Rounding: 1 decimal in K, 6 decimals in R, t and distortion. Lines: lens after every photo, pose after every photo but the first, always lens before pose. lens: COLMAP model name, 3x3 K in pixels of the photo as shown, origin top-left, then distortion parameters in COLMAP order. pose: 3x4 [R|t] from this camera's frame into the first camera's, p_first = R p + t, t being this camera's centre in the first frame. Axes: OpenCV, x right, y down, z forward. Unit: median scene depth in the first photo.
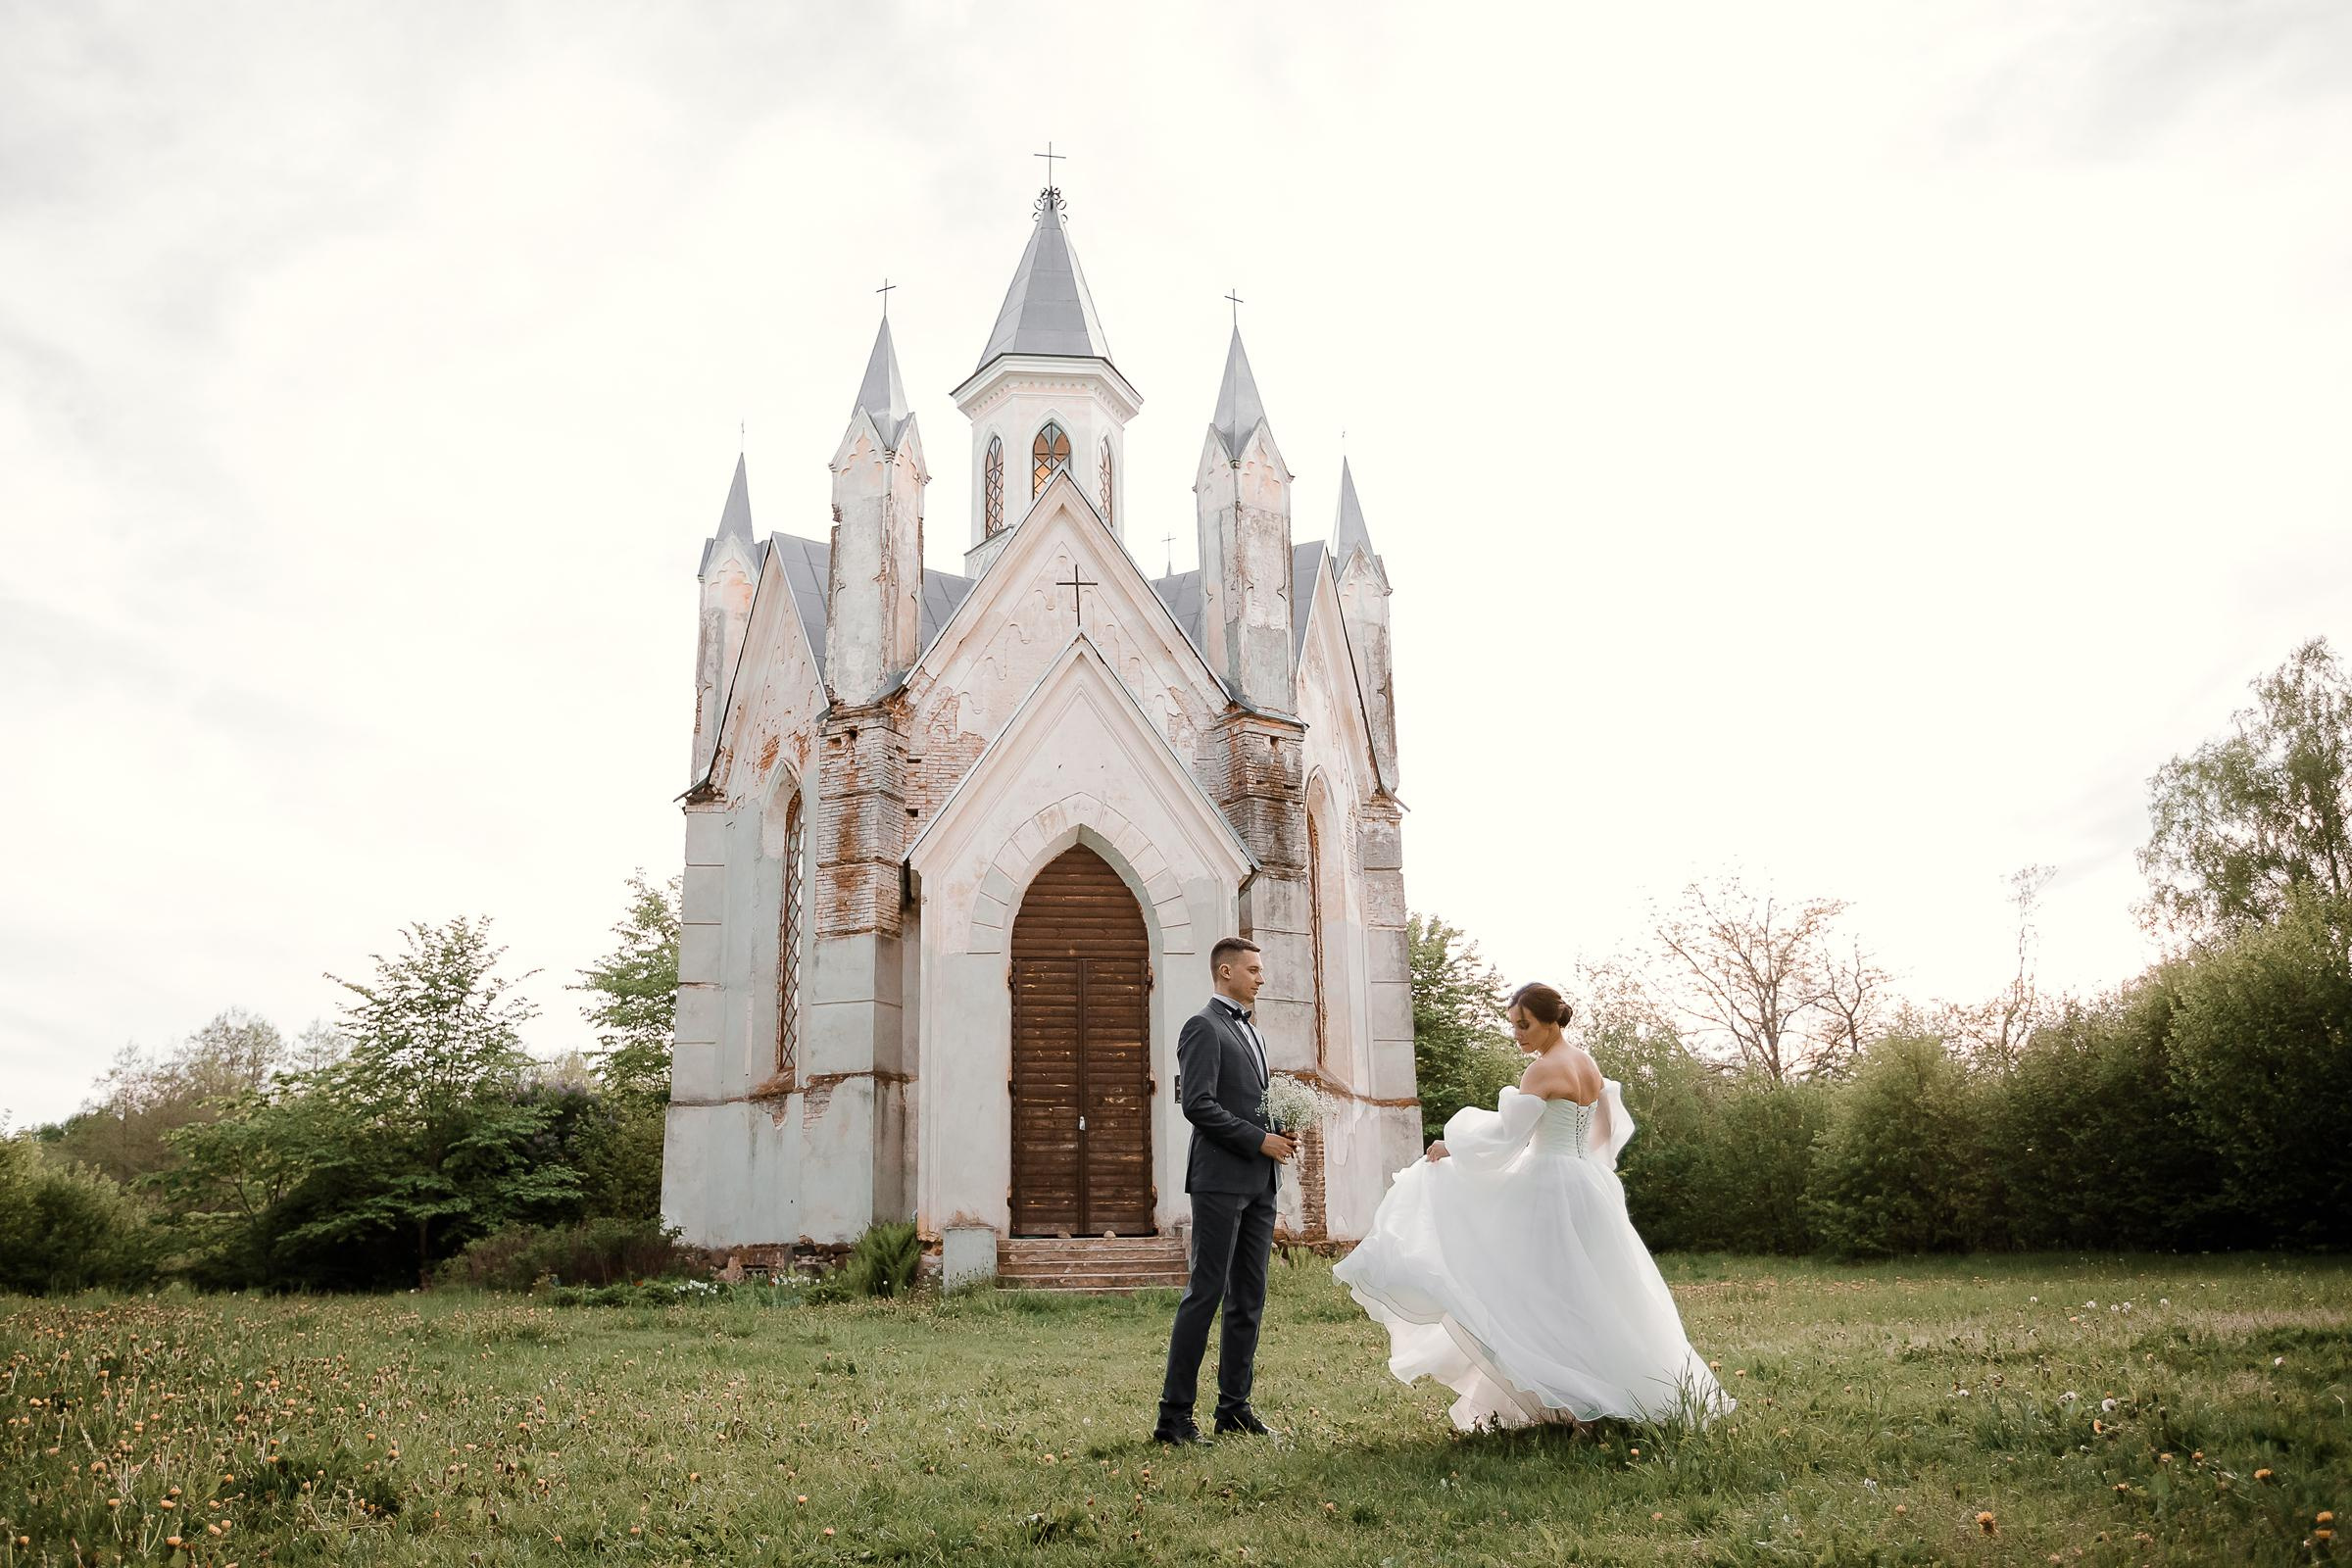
lens RADIAL K [[1733.7, 0, 1103.8], [0, 1733.7, 786.8], [0, 0, 1]] dist [-0.062260, 0.069816]
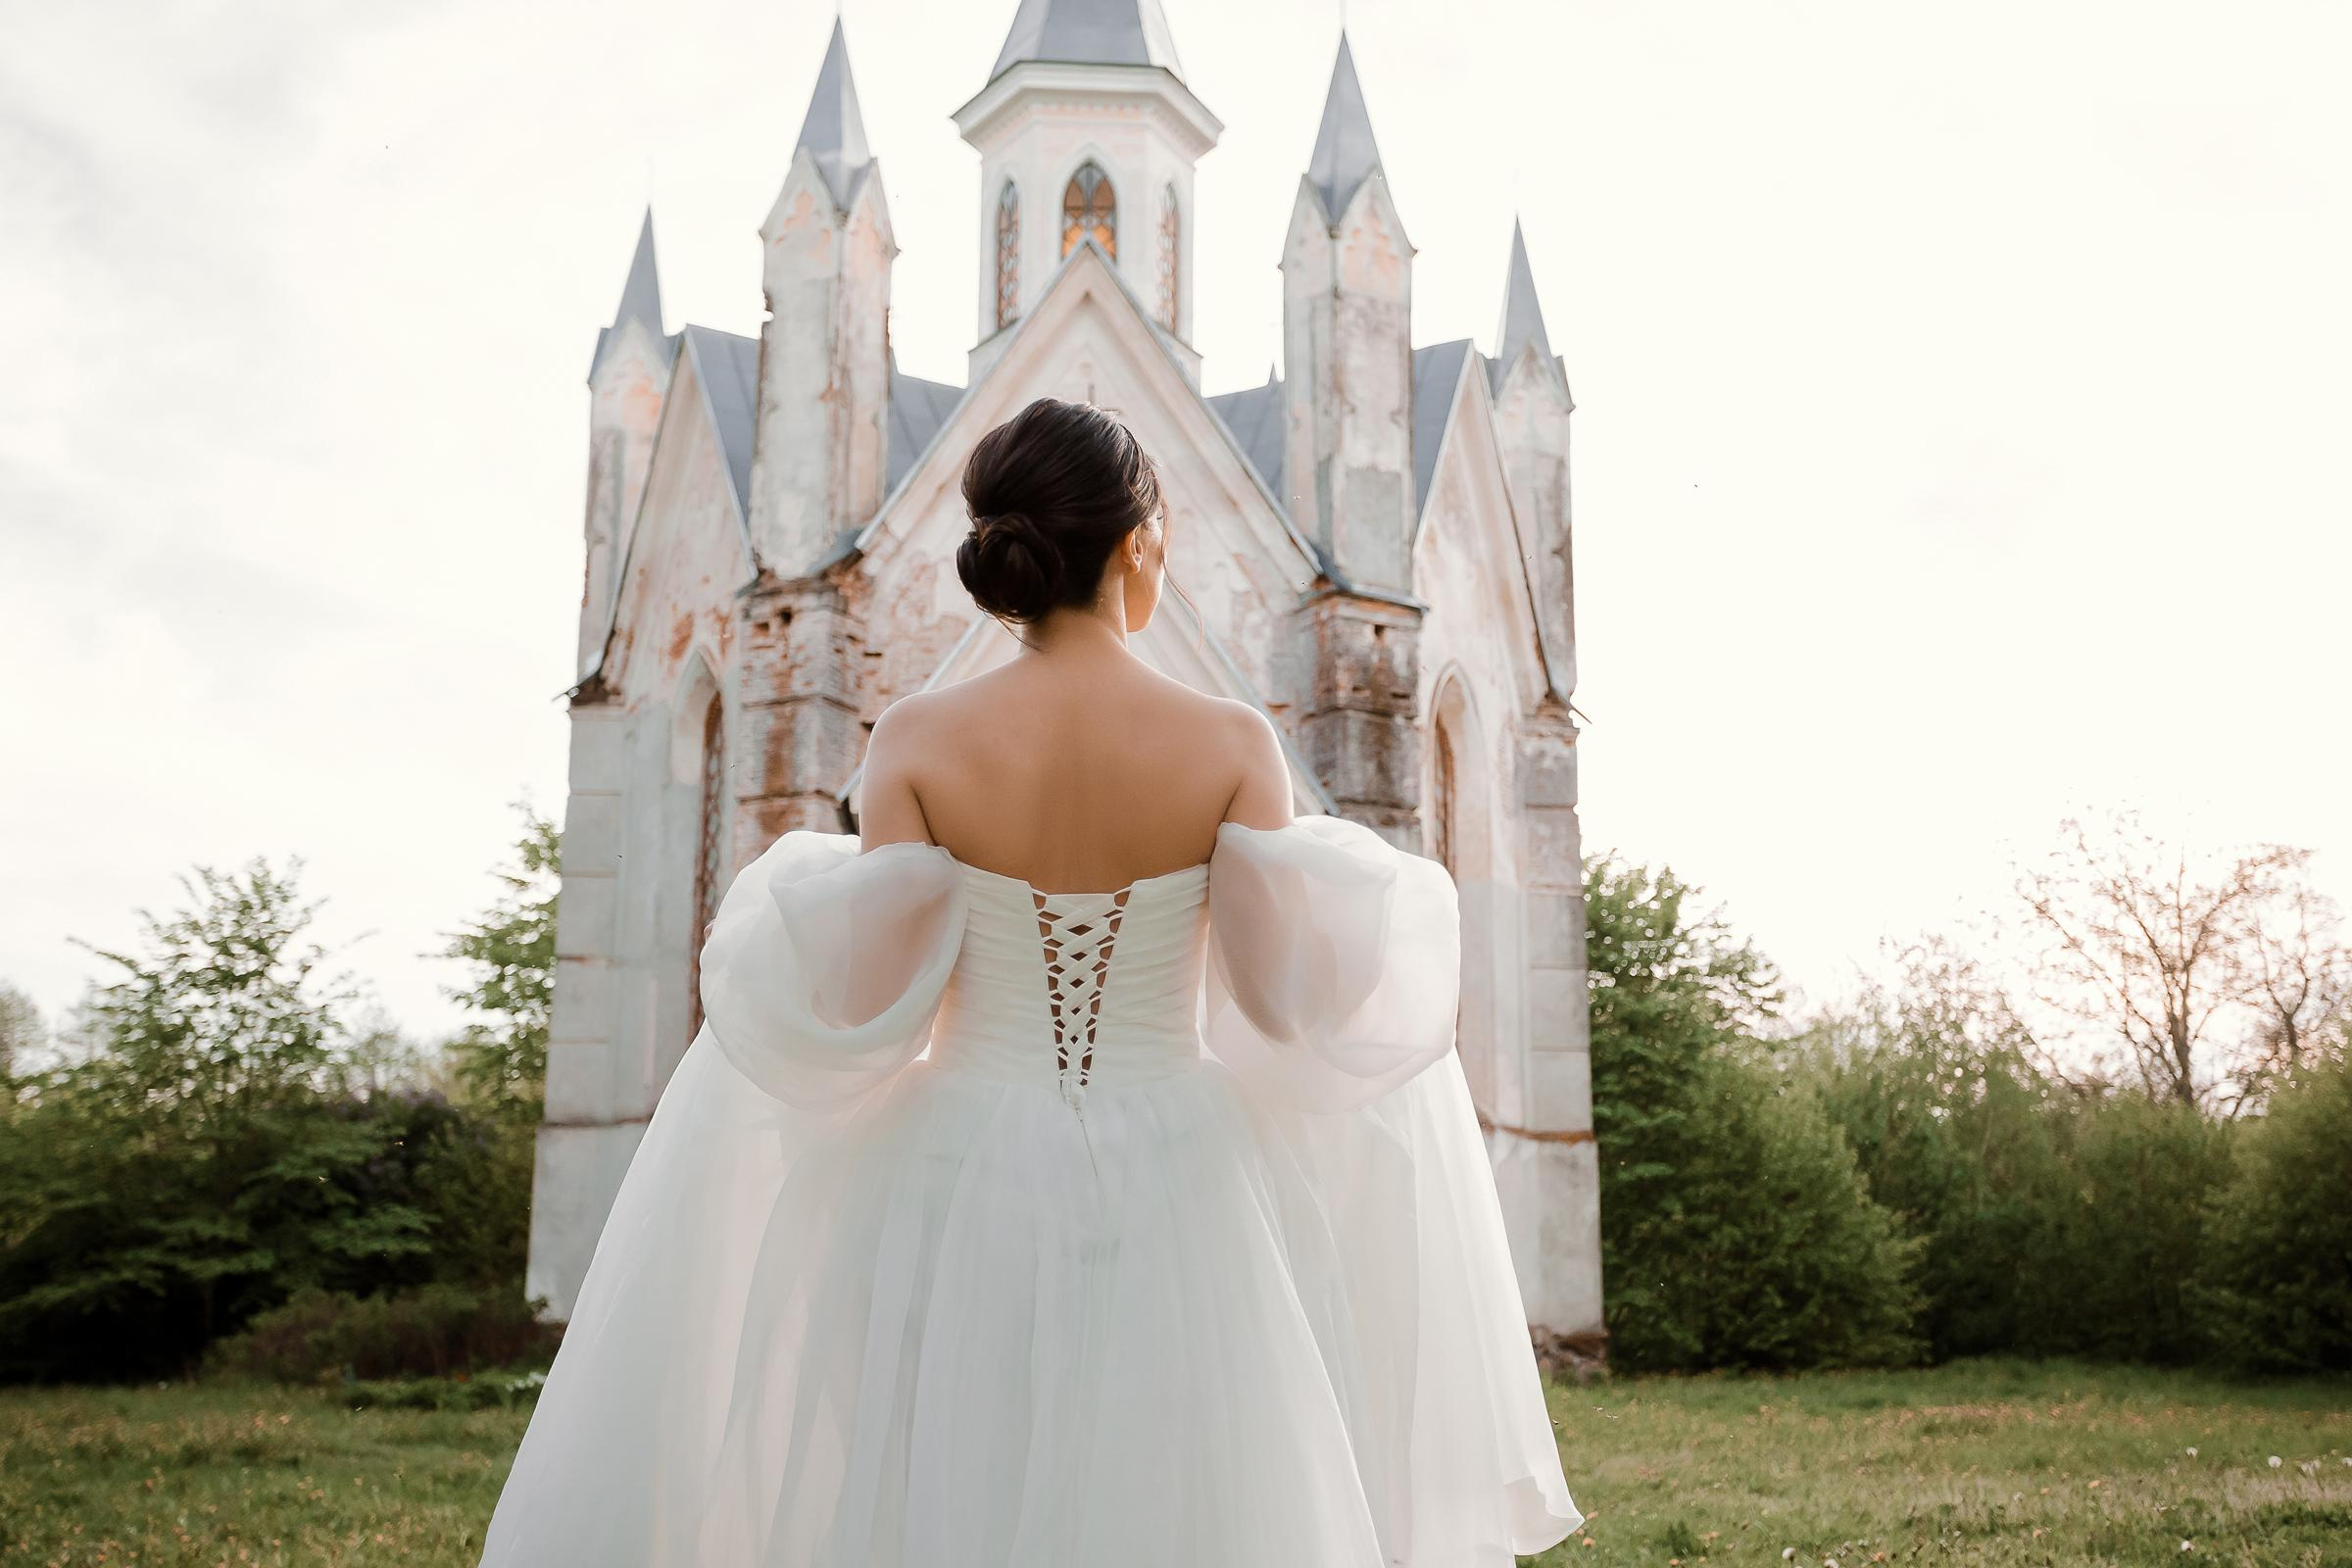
lens RADIAL K [[2548.5, 0, 1176.0], [0, 2548.5, 784.0], [0, 0, 1]] dist [-0.001539, 0.158538]
pose [[0.999339, 0.010500, -0.034793, 0.047737], [-0.008617, 0.998512, 0.053848, -0.017455], [0.035307, -0.053512, 0.997943, -0.043622]]
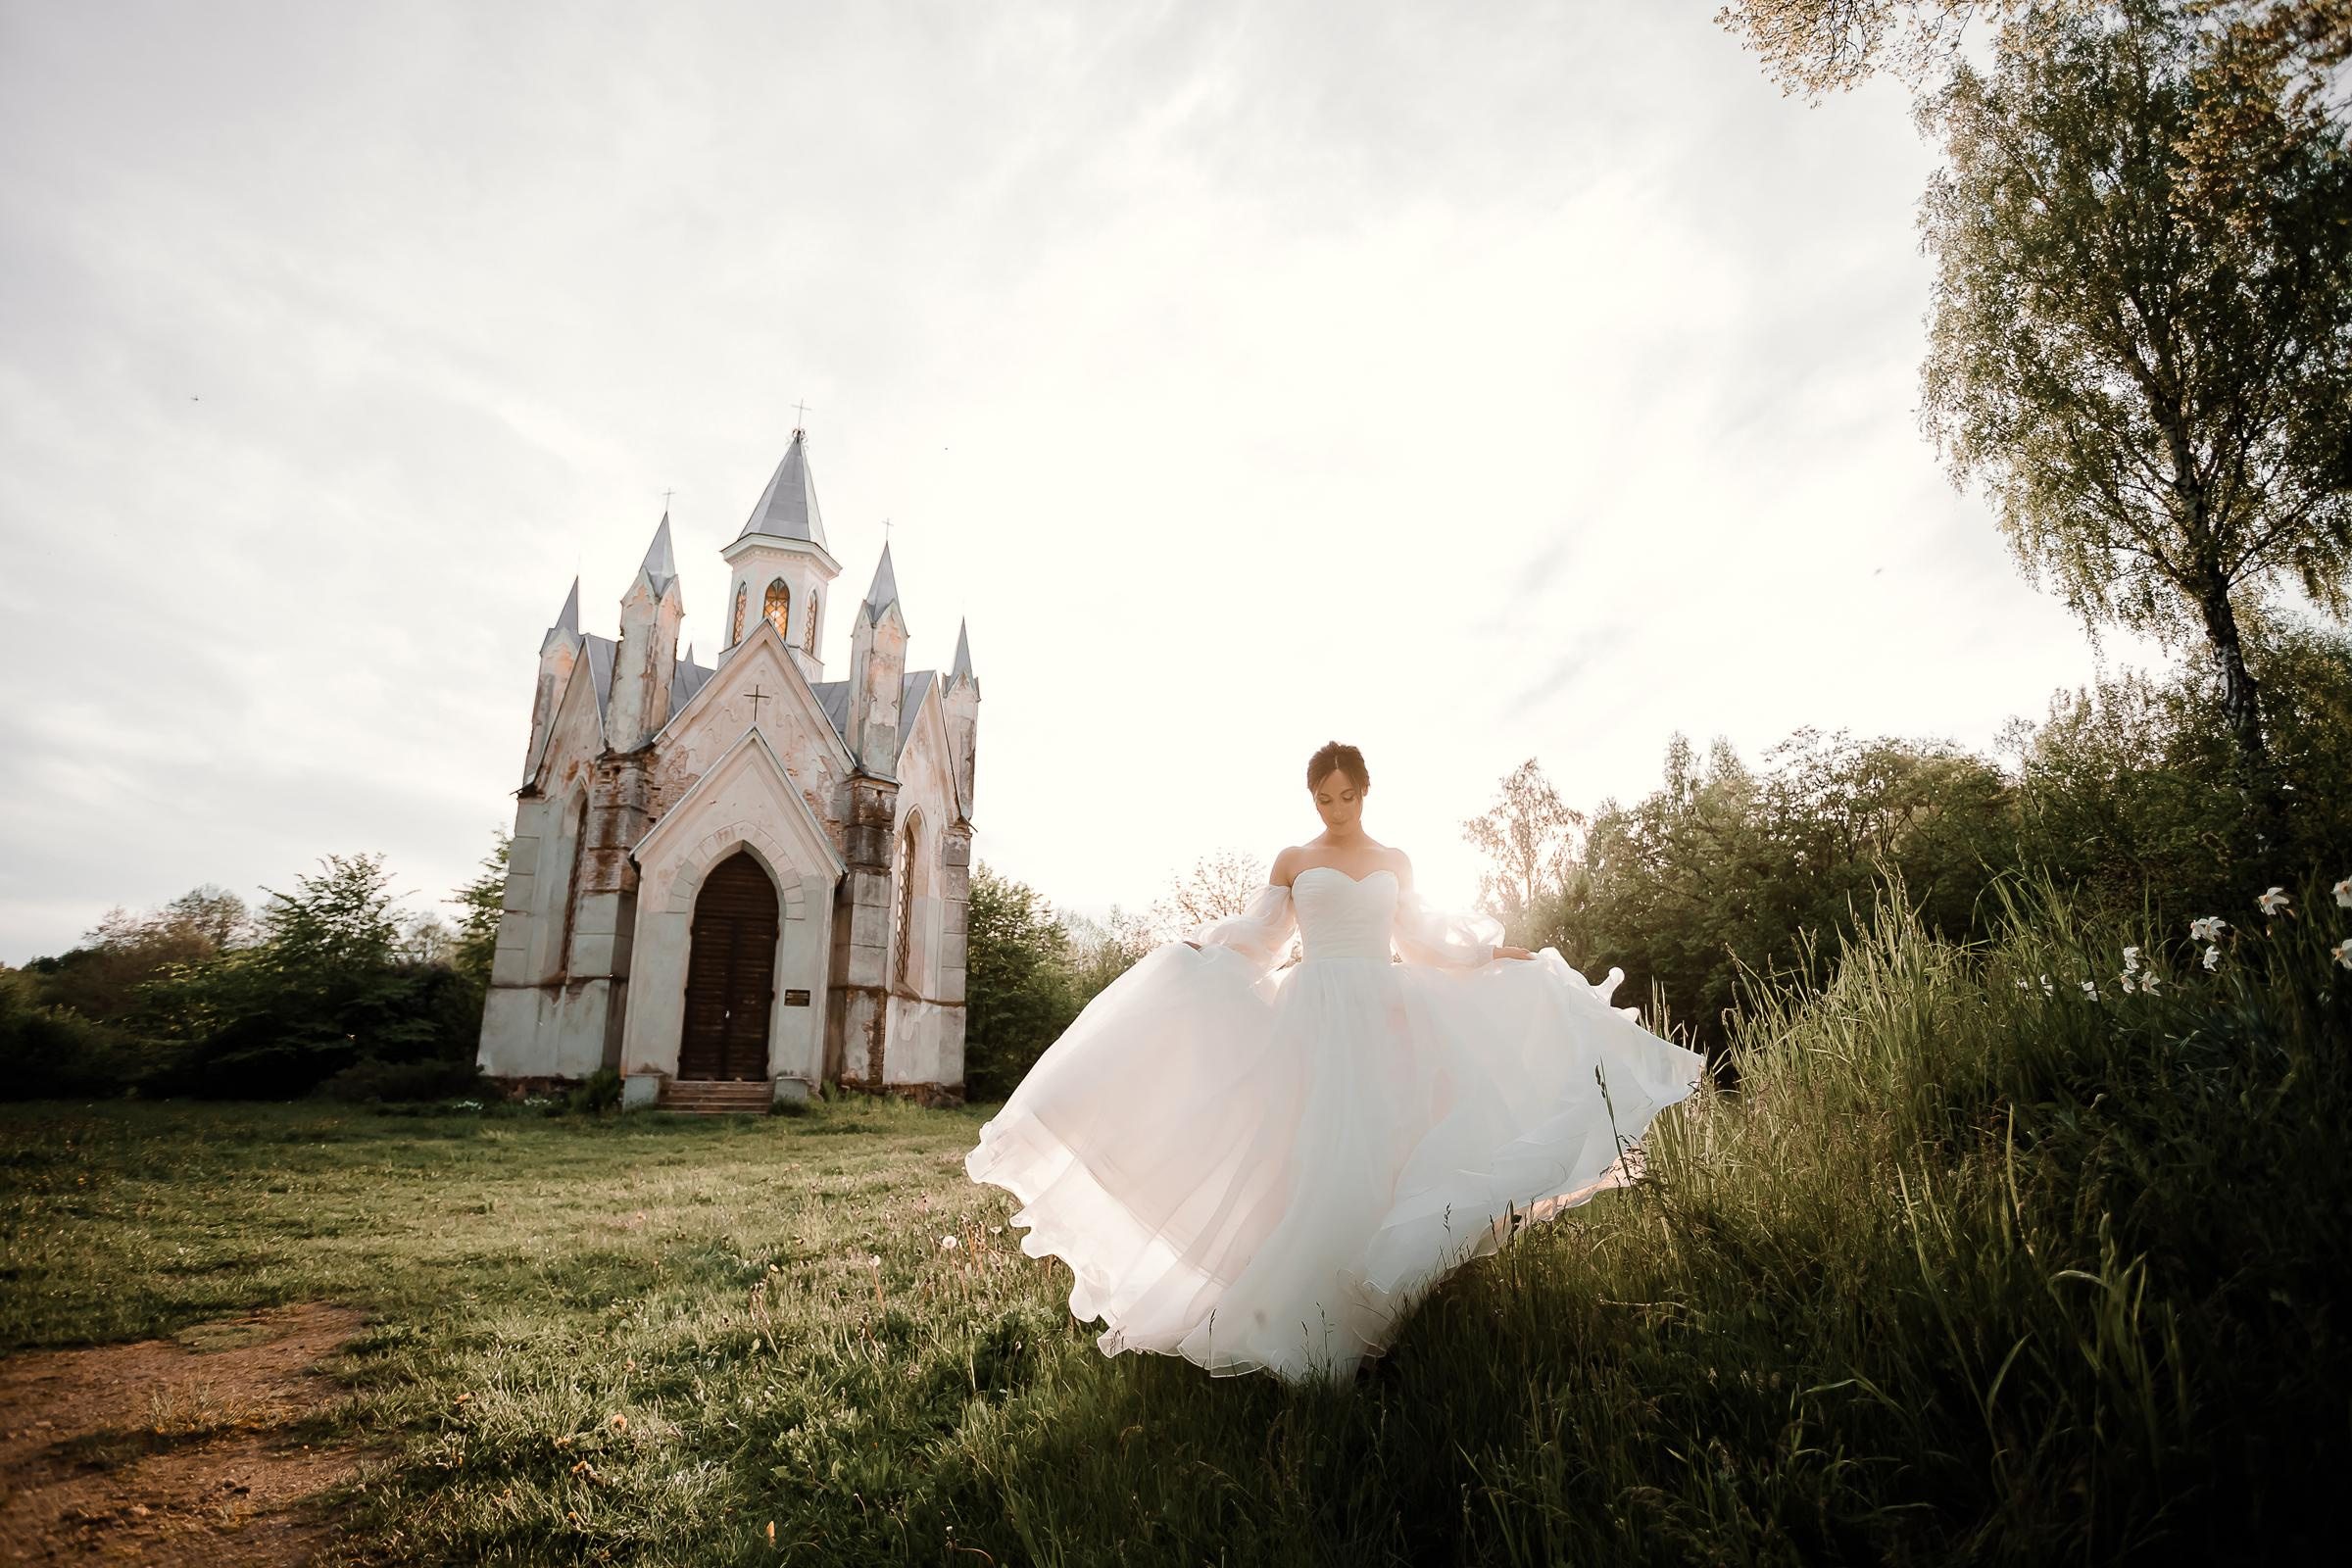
lens RADIAL K [[1158.7, 0, 1178.3], [0, 1158.7, 783.5], [0, 0, 1]] dist [-0.079785, 0.035385]
pose [[0.969242, 0.076601, 0.233886, 0.107100], [-0.079691, 0.996812, 0.003775, -0.057798], [-0.232852, -0.022298, 0.972257, -0.157070]]
